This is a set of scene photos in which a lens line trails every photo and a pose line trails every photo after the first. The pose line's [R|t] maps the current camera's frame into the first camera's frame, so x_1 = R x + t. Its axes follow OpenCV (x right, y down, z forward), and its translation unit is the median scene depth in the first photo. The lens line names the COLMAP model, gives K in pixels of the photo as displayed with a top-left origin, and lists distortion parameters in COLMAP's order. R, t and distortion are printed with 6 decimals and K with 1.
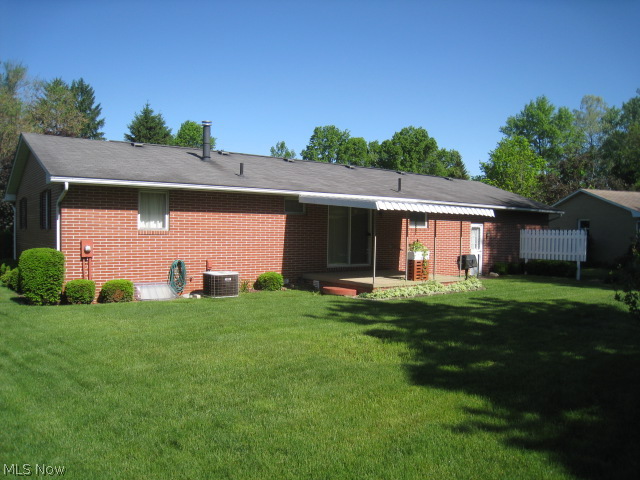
lens RADIAL K [[531.7, 0, 320.0], [0, 531.7, 240.0], [0, 0, 1]] dist [-0.120145, 0.009423]
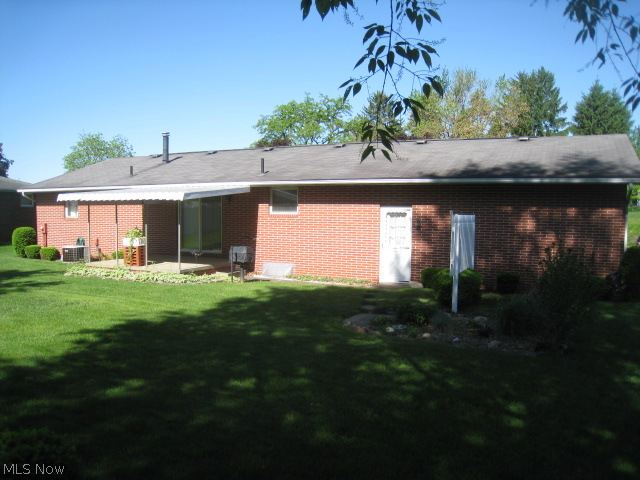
lens RADIAL K [[531.7, 0, 320.0], [0, 531.7, 240.0], [0, 0, 1]] dist [-0.120145, 0.009423]
pose [[0.448960, 0.035186, -0.892859, 0.883000], [-0.017151, 0.999380, 0.030760, -0.007571], [0.893387, 0.001504, 0.449285, 0.608464]]
